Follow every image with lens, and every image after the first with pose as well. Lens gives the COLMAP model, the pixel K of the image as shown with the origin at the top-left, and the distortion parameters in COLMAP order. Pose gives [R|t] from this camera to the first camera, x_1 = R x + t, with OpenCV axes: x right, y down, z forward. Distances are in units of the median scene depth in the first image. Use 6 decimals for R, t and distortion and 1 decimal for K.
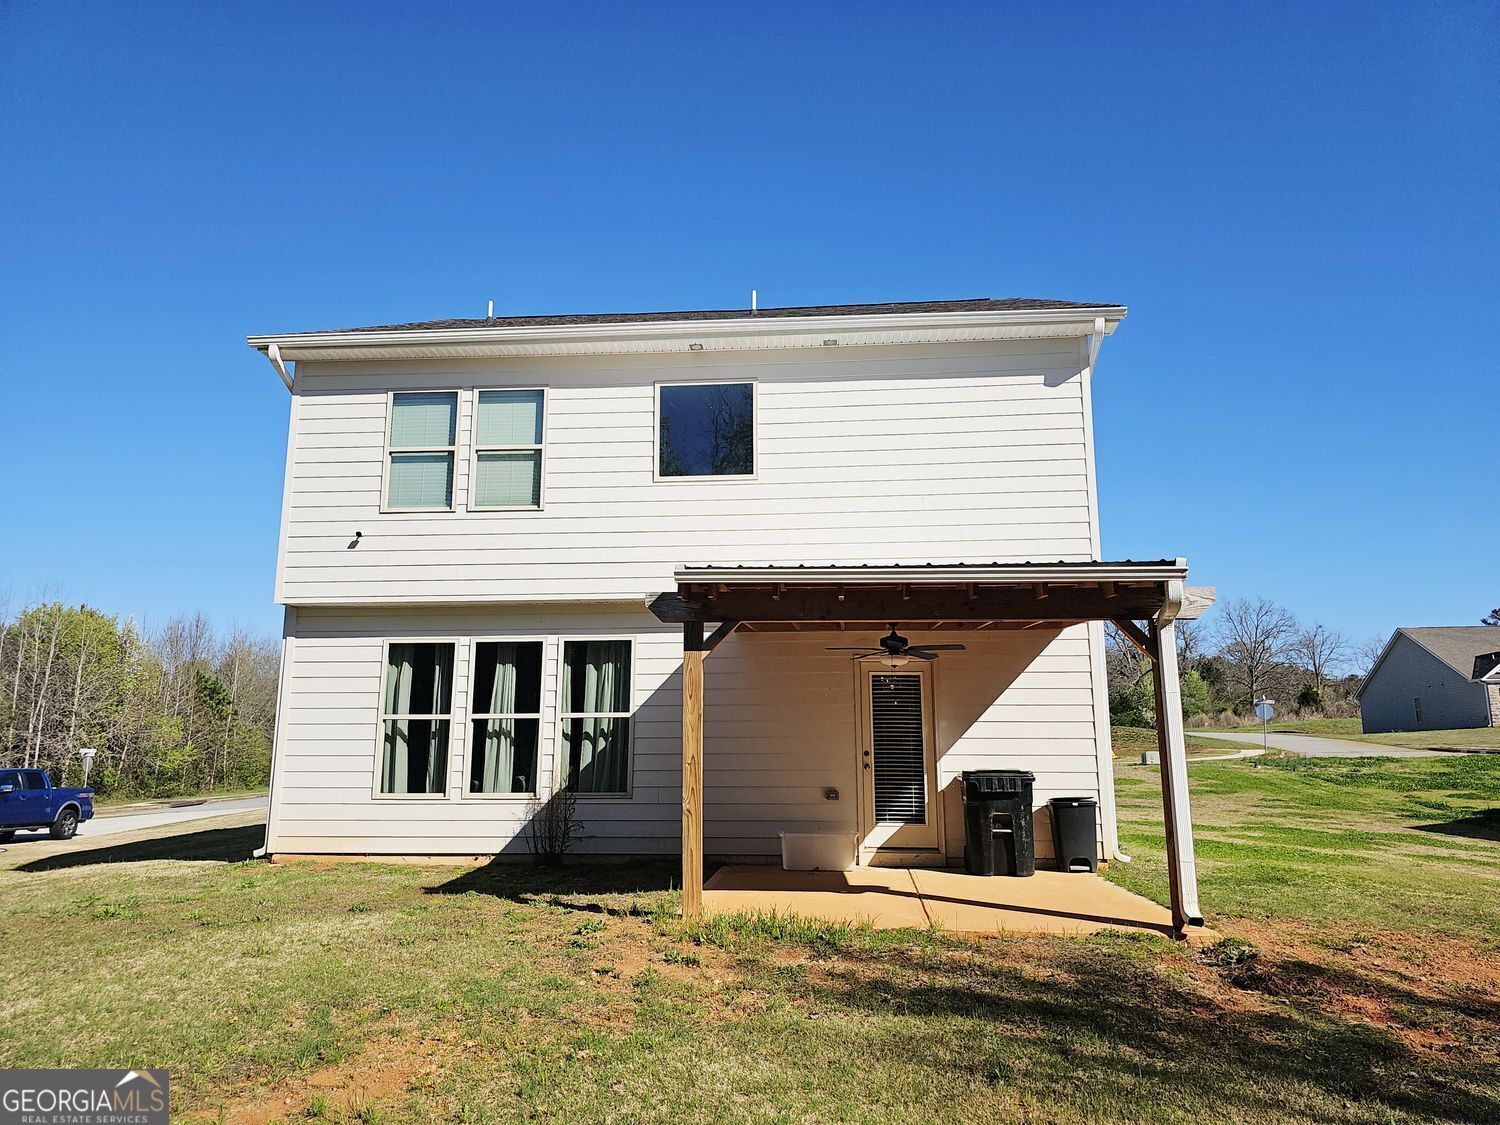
lens RADIAL K [[1027.1, 0, 744.5], [0, 1027.1, 565.1], [0, 0, 1]] dist [0.061540, -0.040274]
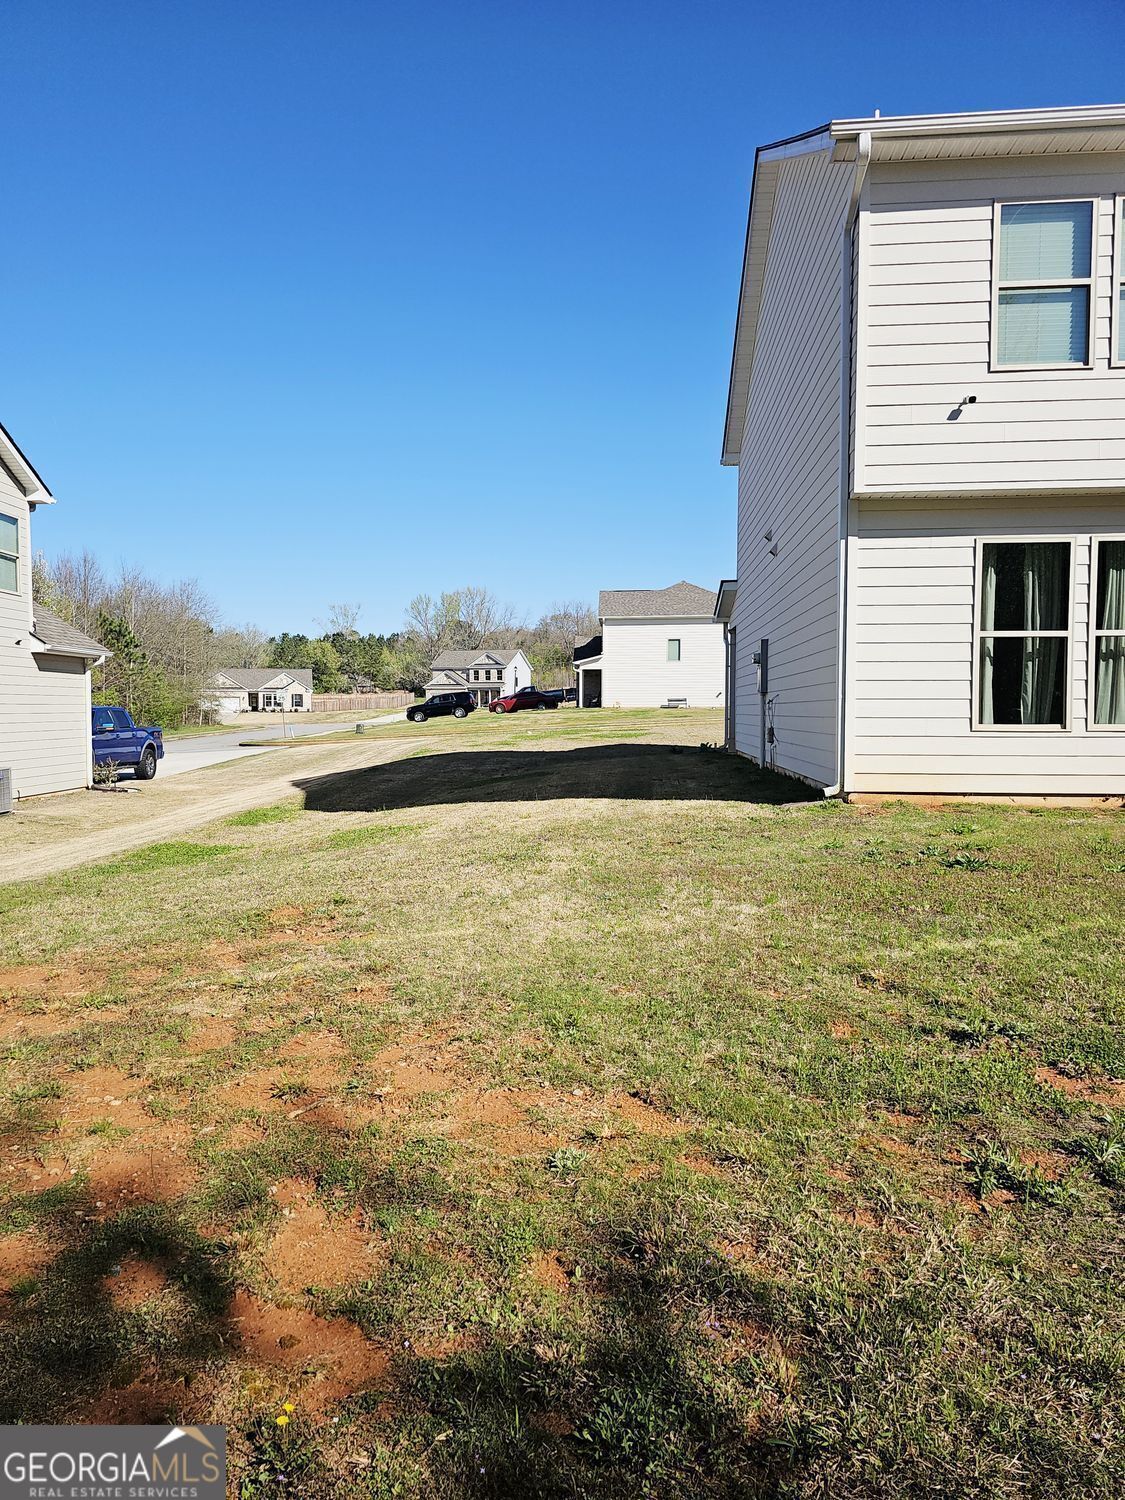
lens RADIAL K [[1027.1, 0, 566.1], [0, 1027.1, 735.1], [0, 0, 1]] dist [0.061540, -0.040274]
pose [[0.999906, -0.003156, 0.013347, -0.673997], [0.000244, 0.977110, 0.212734, 0.049062], [-0.013713, -0.212711, 0.977019, 0.179825]]
